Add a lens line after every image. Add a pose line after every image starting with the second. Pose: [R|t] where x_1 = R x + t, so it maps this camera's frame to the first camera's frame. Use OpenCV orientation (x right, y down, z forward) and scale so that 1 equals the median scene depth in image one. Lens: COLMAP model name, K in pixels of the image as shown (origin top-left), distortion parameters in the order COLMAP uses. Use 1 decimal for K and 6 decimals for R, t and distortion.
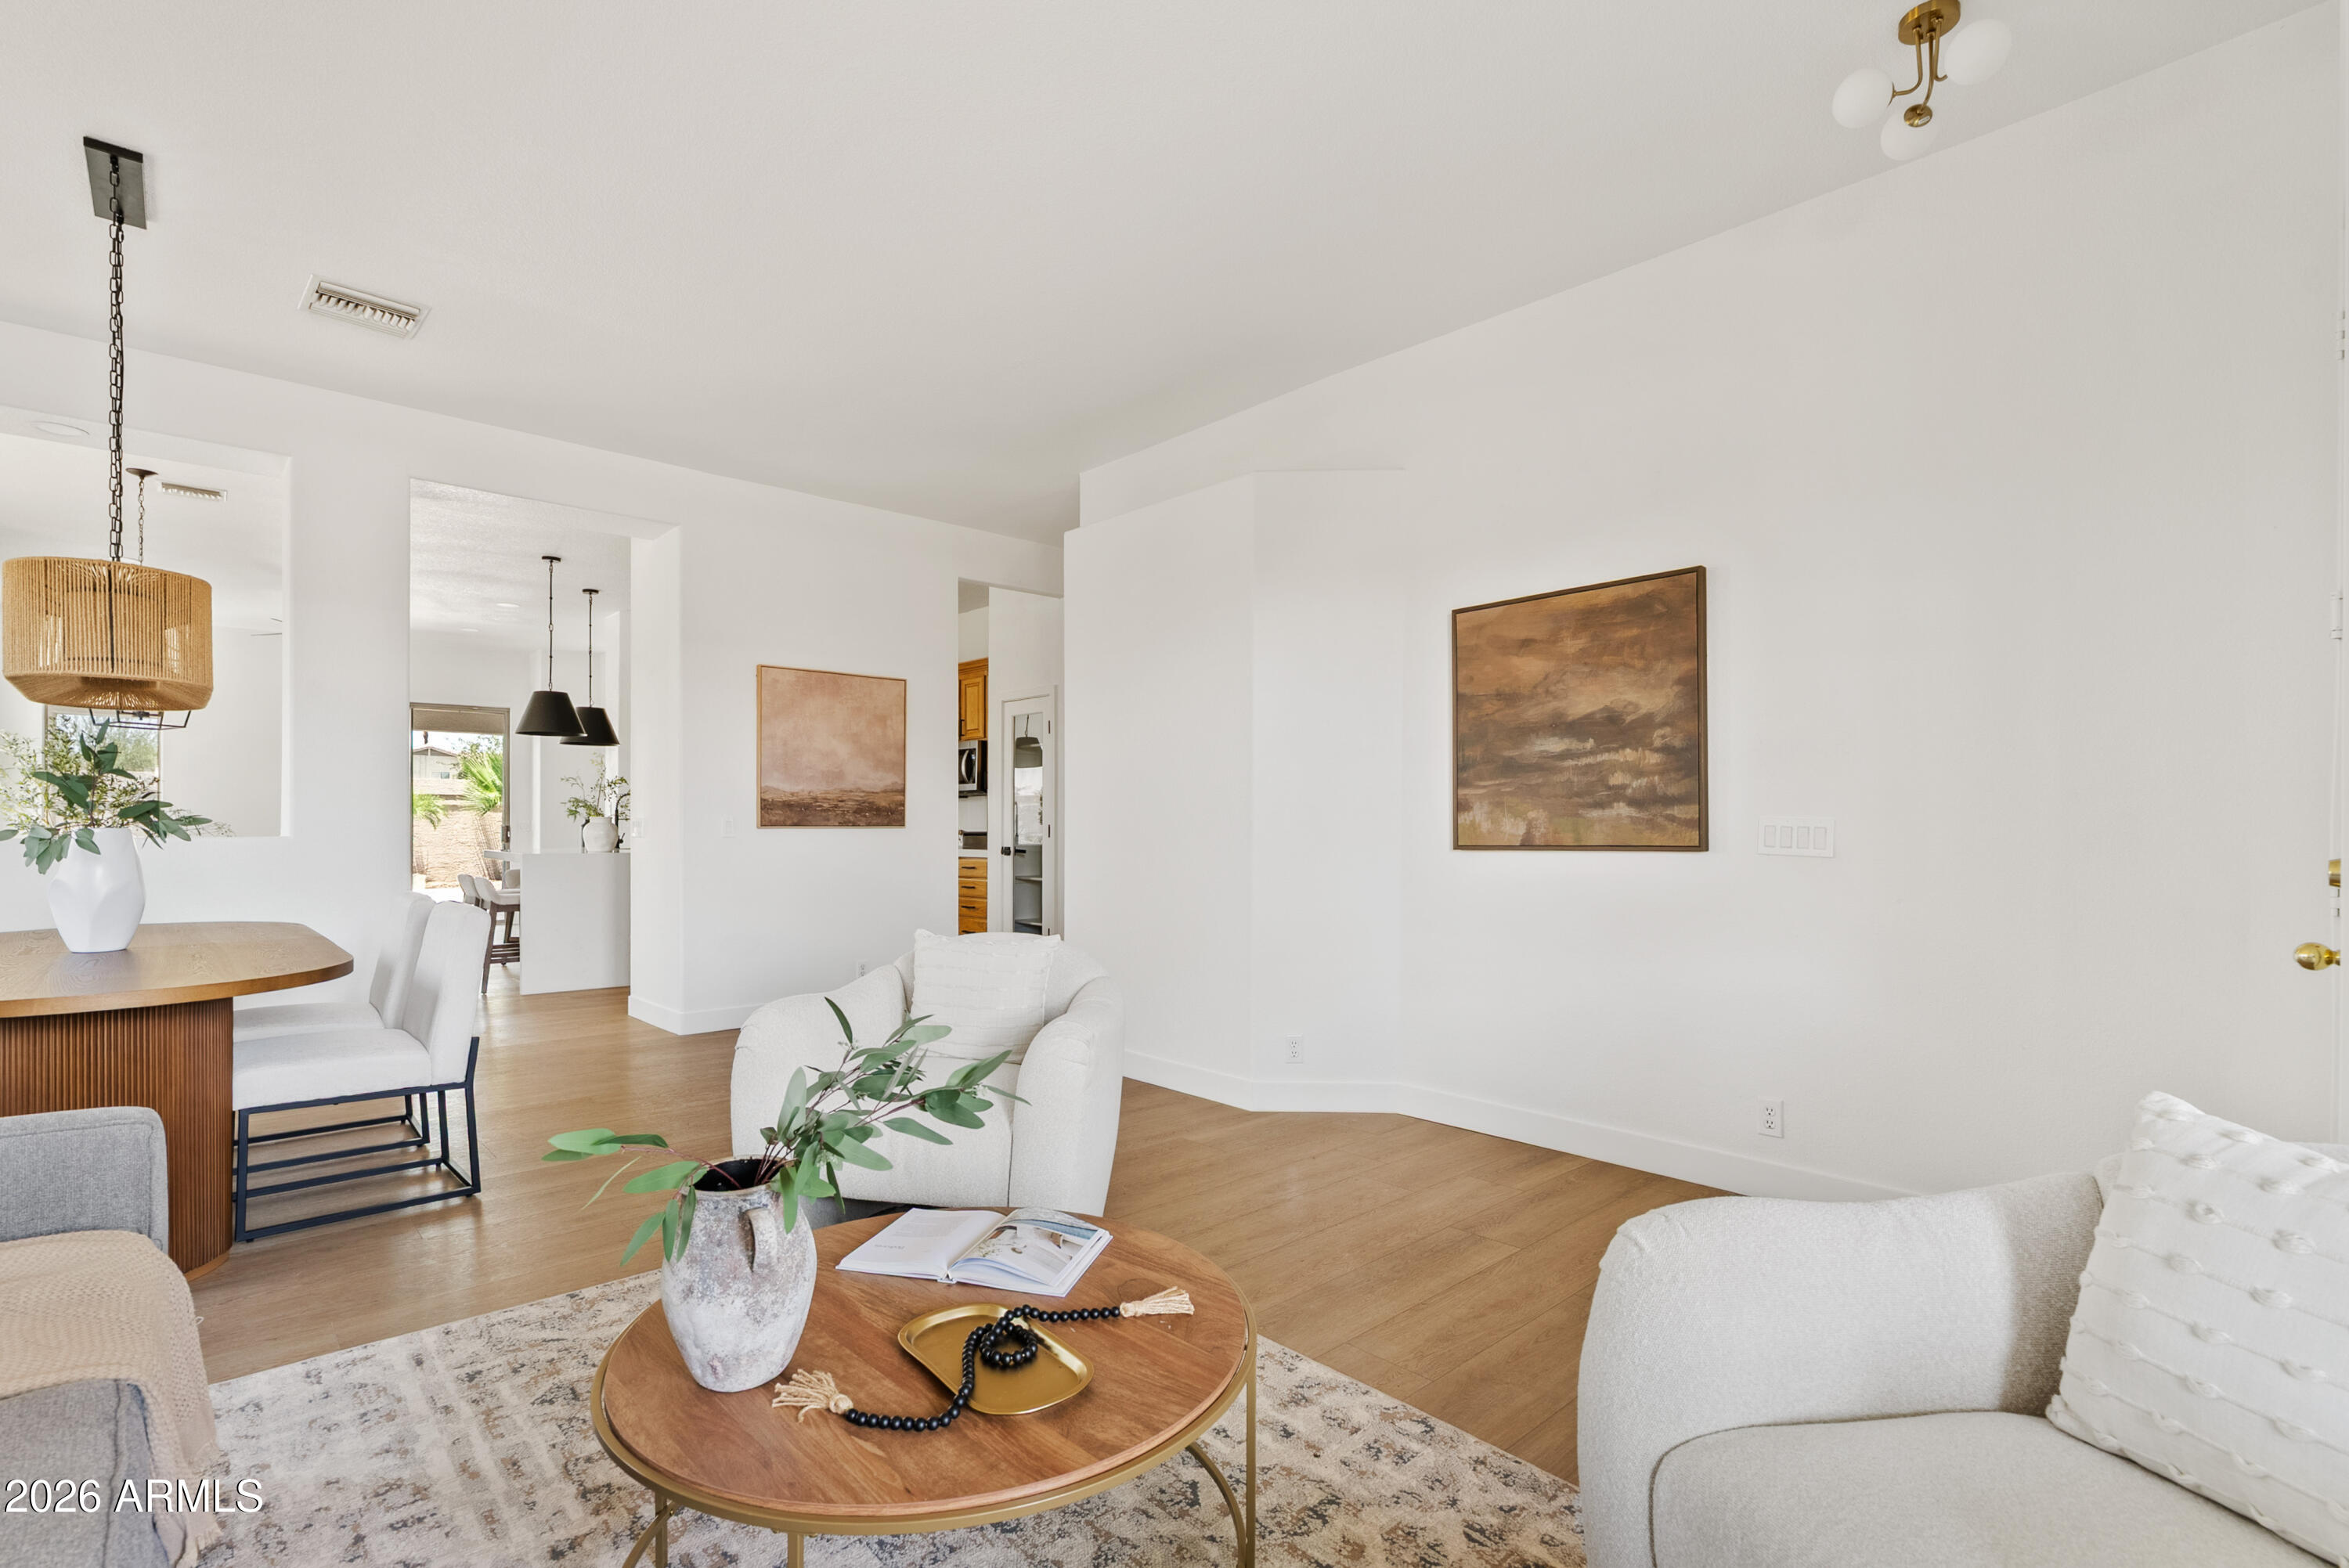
lens RADIAL K [[1079.5, 0, 1167.4], [0, 1079.5, 820.9], [0, 0, 1]] dist [-0.001887, 0.000045]
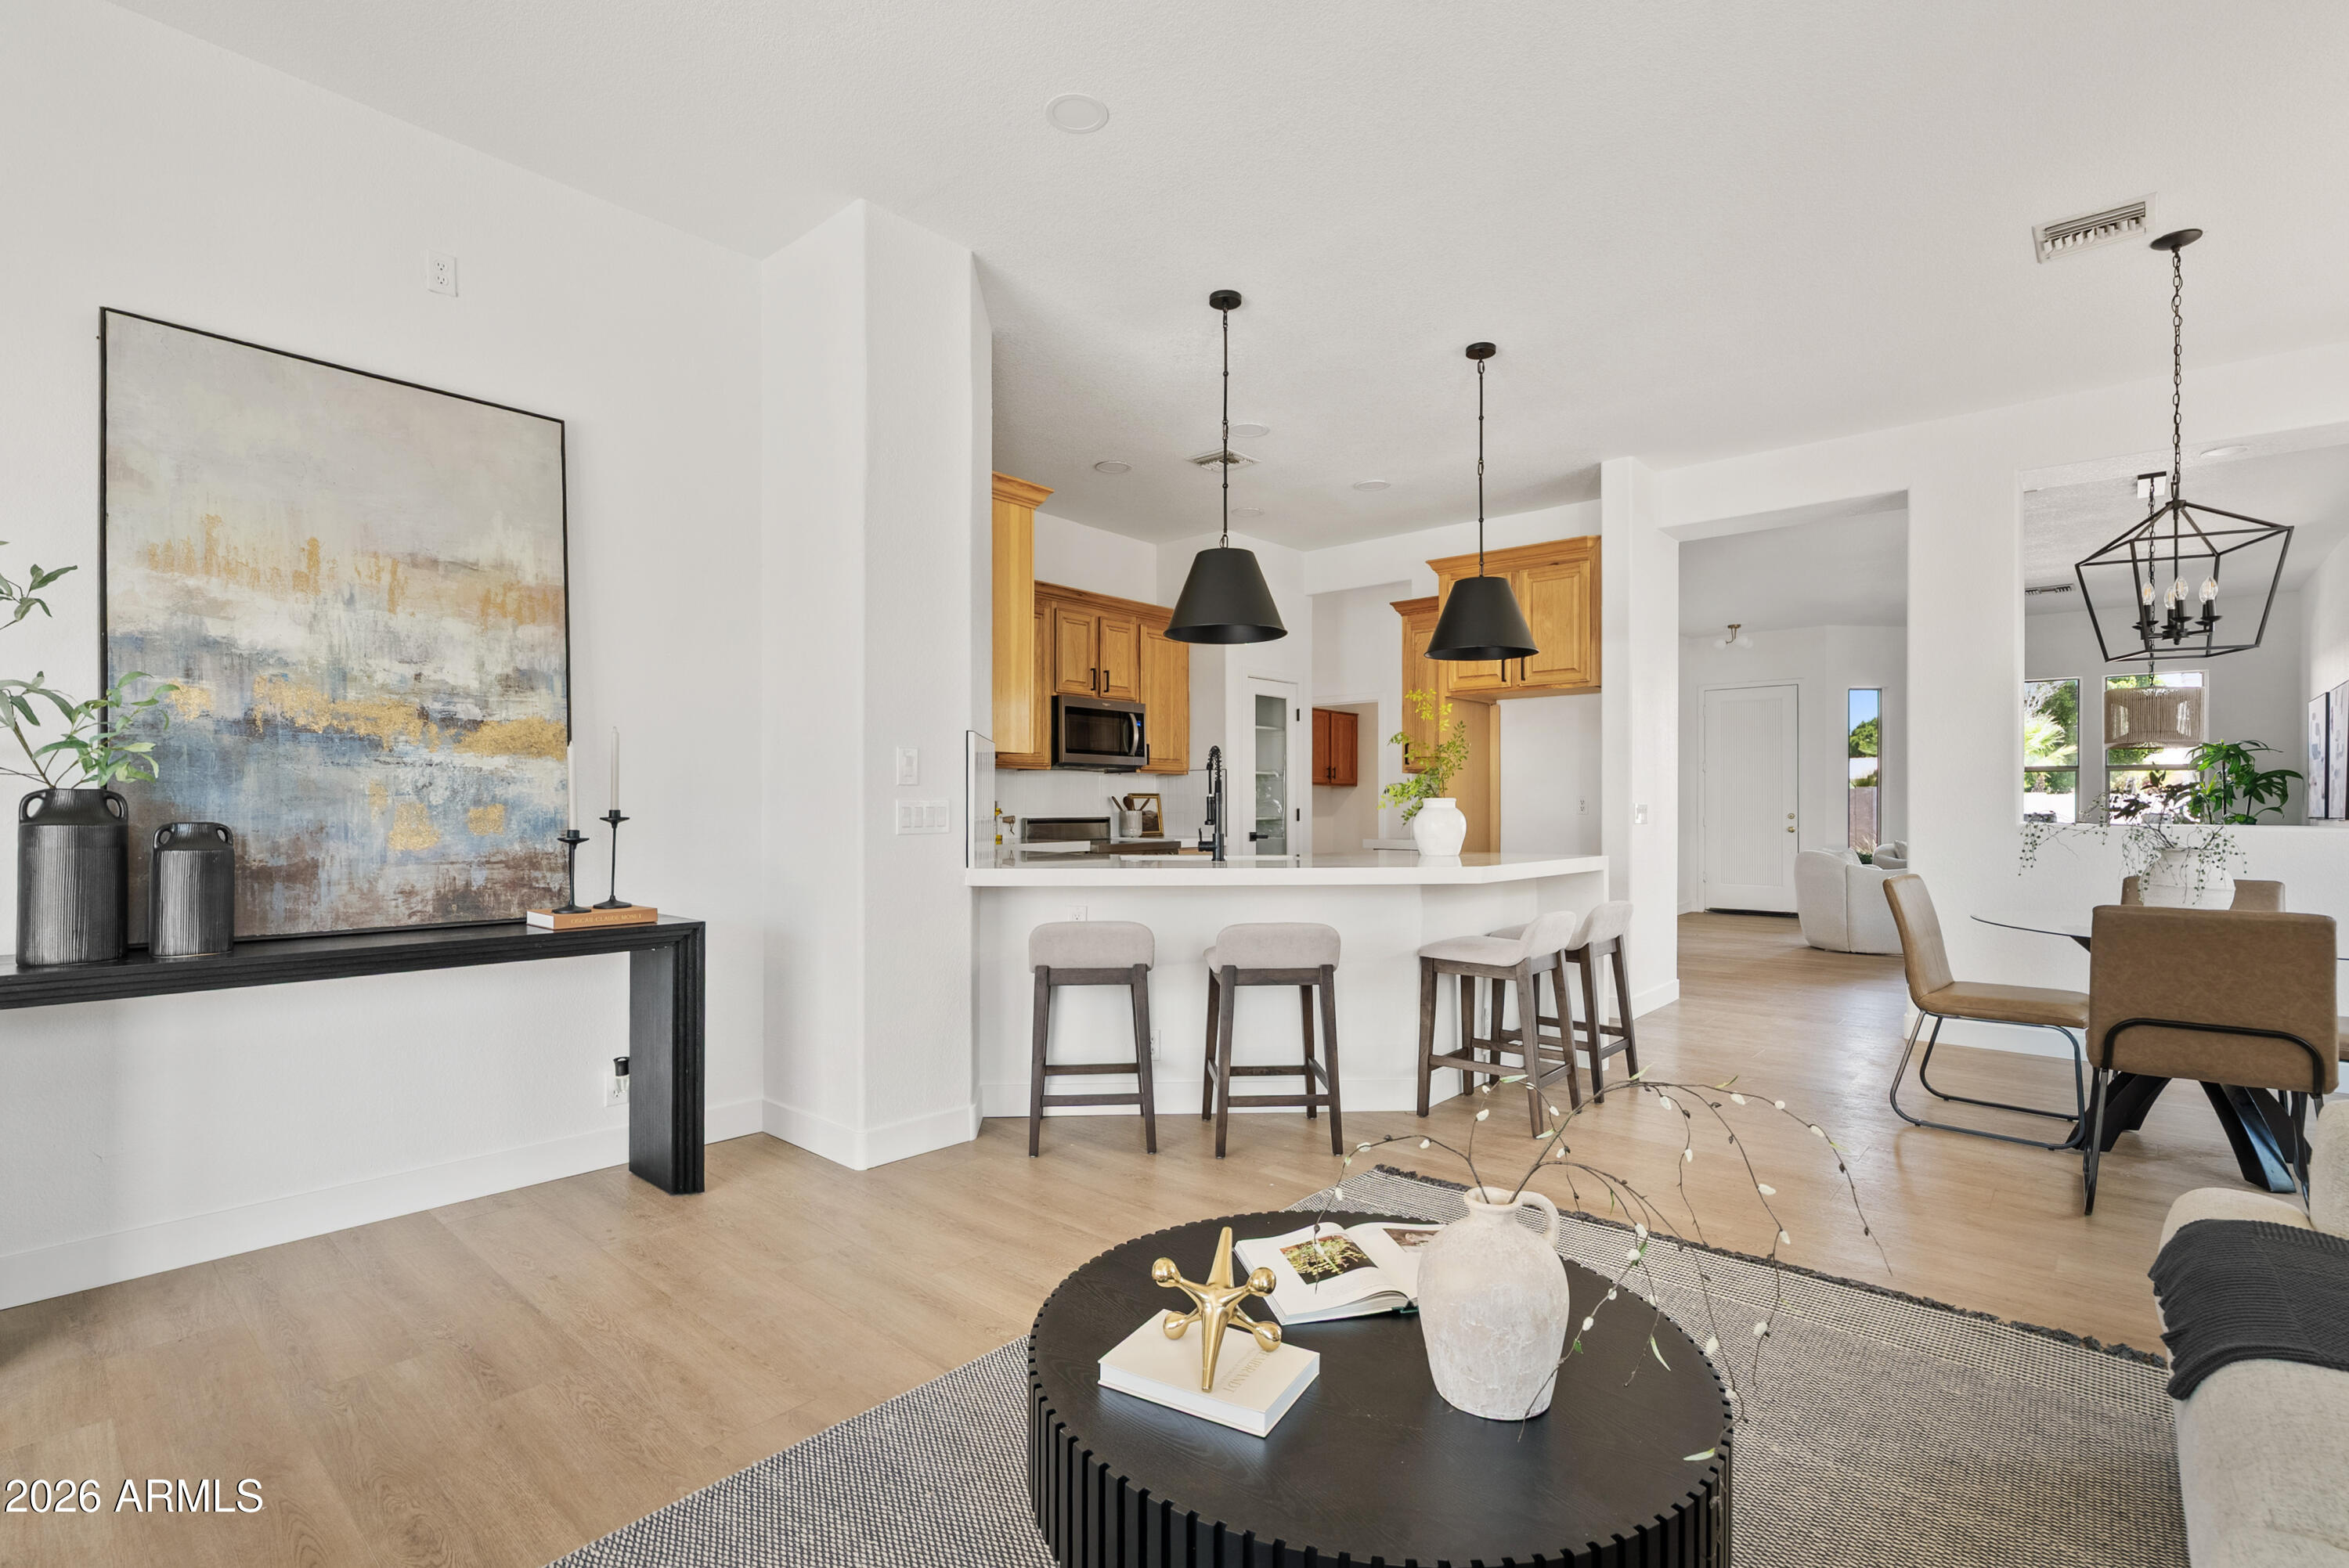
lens RADIAL K [[1084.0, 0, 1171.1], [0, 1084.0, 798.4], [0, 0, 1]] dist [-0.002229, 0.000662]
pose [[-0.102002, 0.004423, 0.994774, -2.203763], [-0.005395, 0.999973, -0.005000, -0.000823], [-0.994770, -0.005877, -0.101976, 2.387140]]
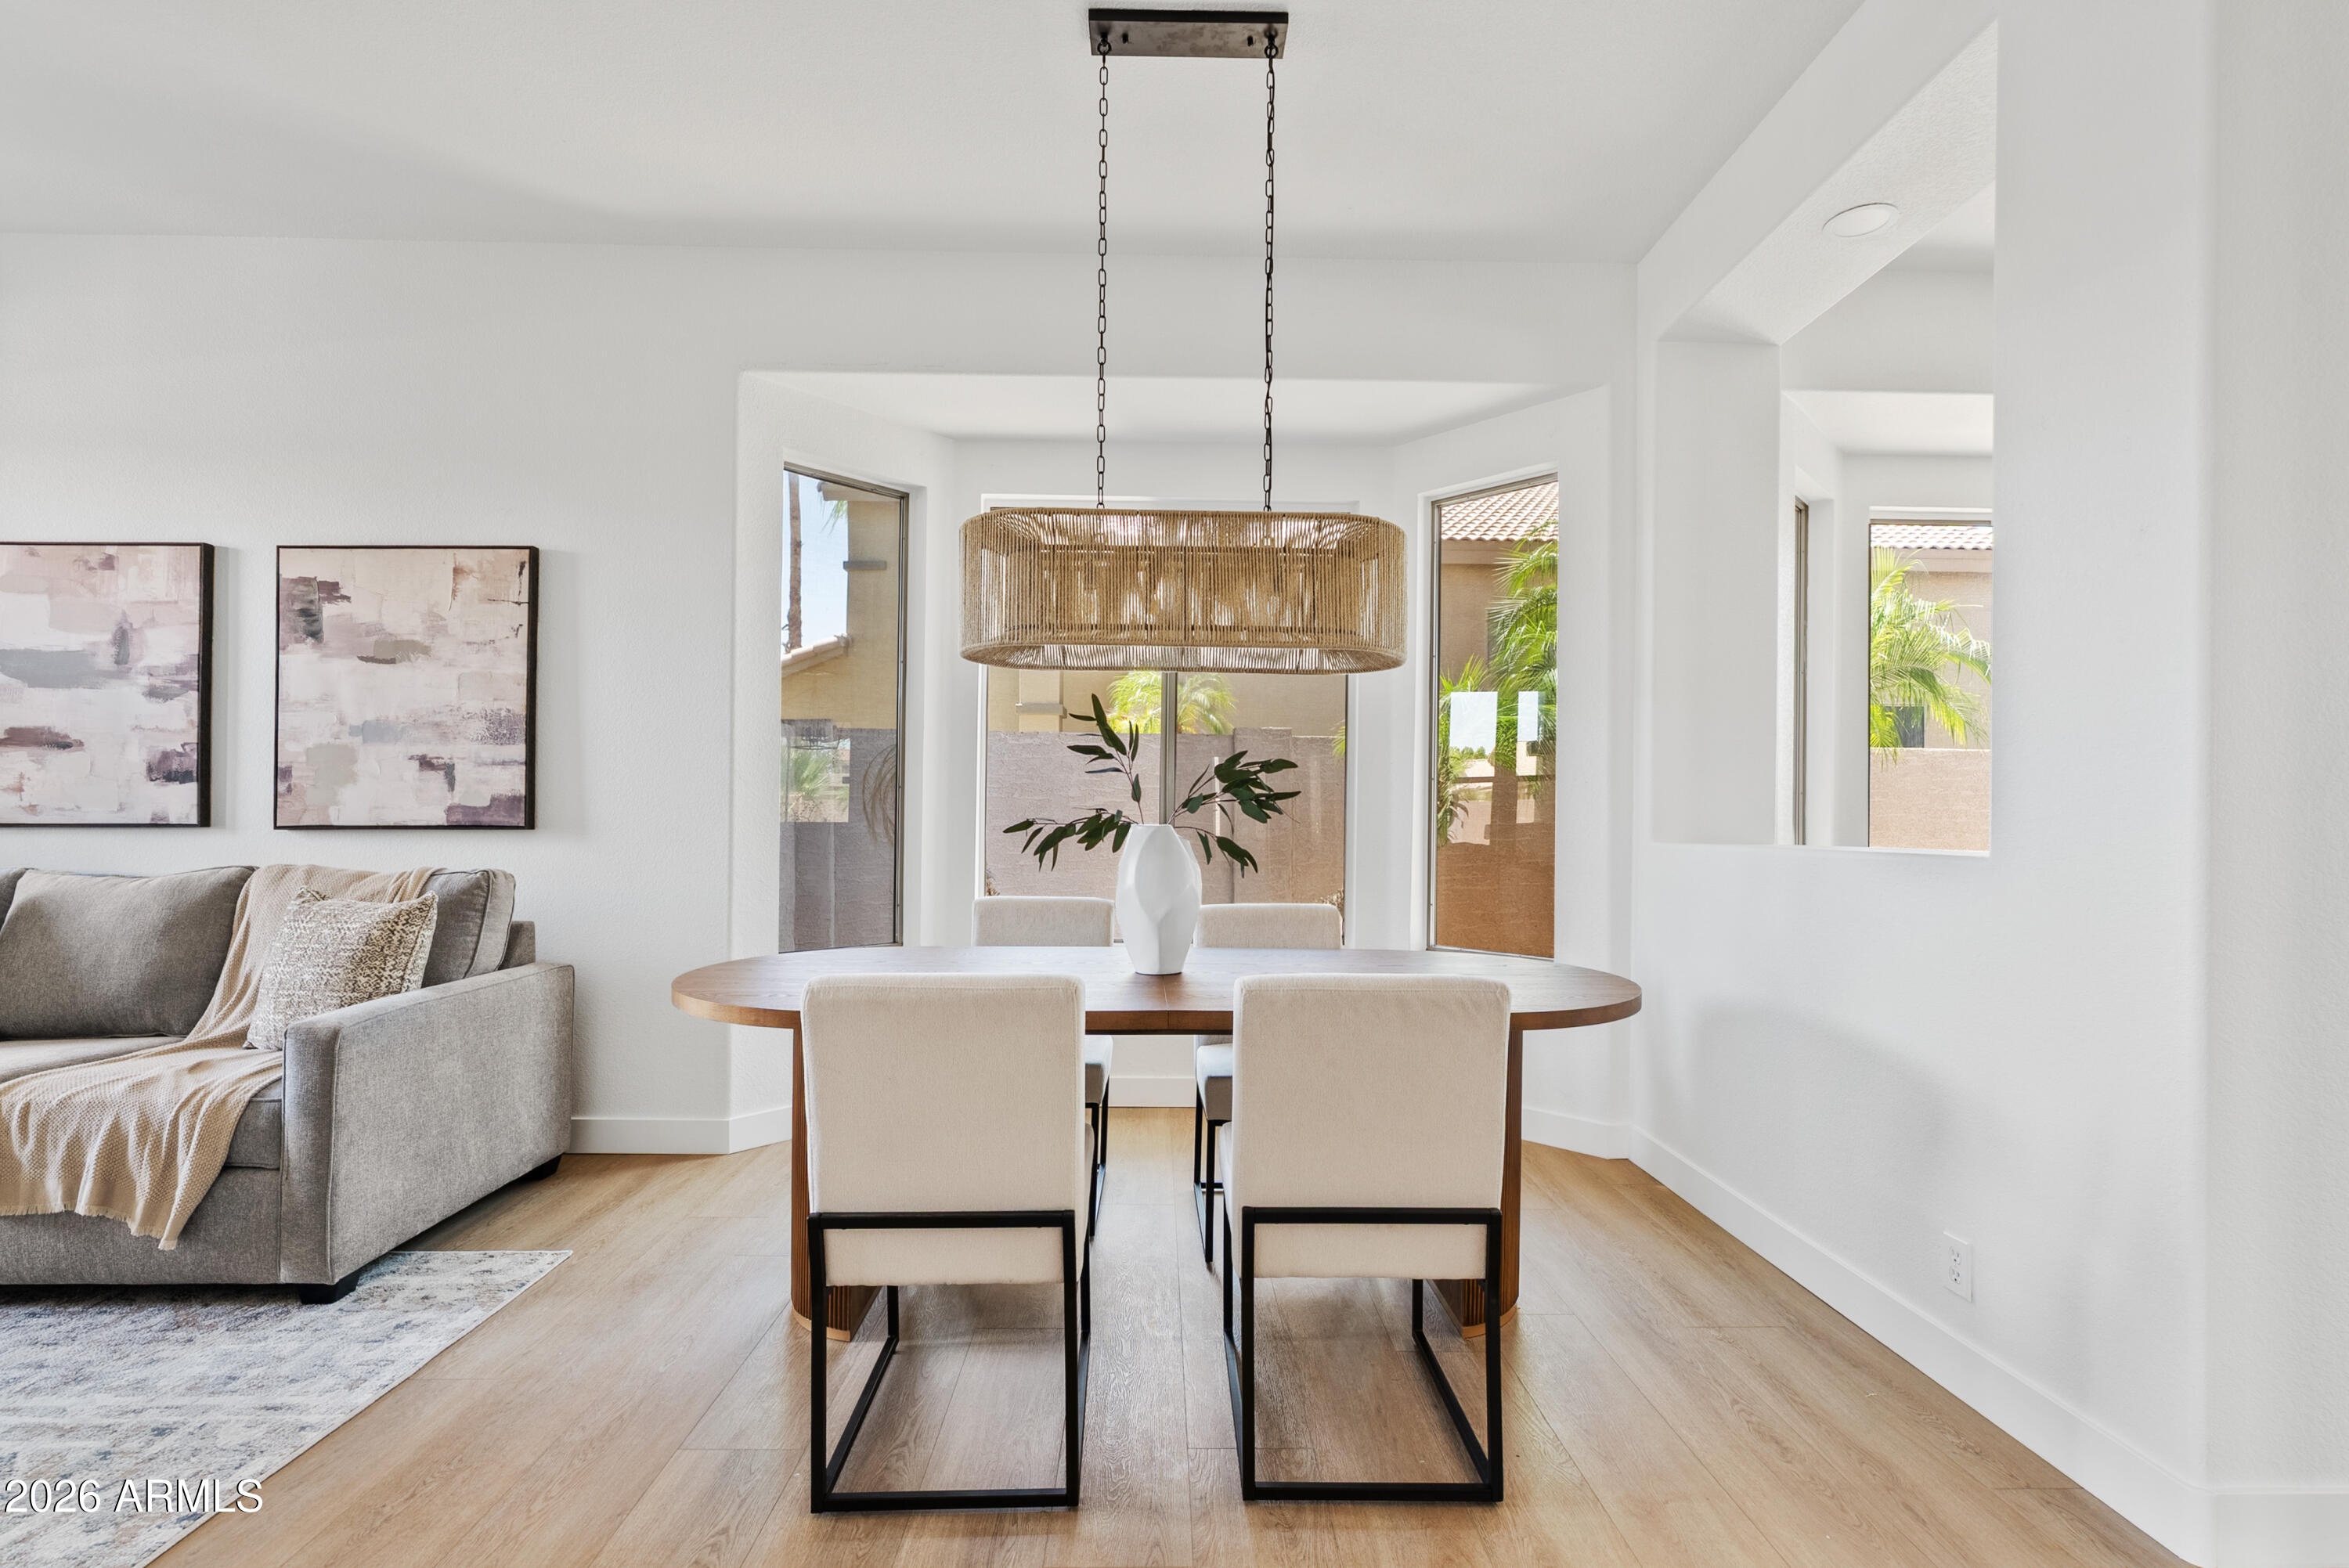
lens RADIAL K [[1068.0, 0, 1174.1], [0, 1068.0, 813.1], [0, 0, 1]] dist [-0.001271, 0.000462]
pose [[-0.665774, -0.009256, -0.746096, -0.300905], [-0.006842, 0.999957, -0.006301, 0.002483], [0.746122, 0.000910, -0.665808, 1.235354]]
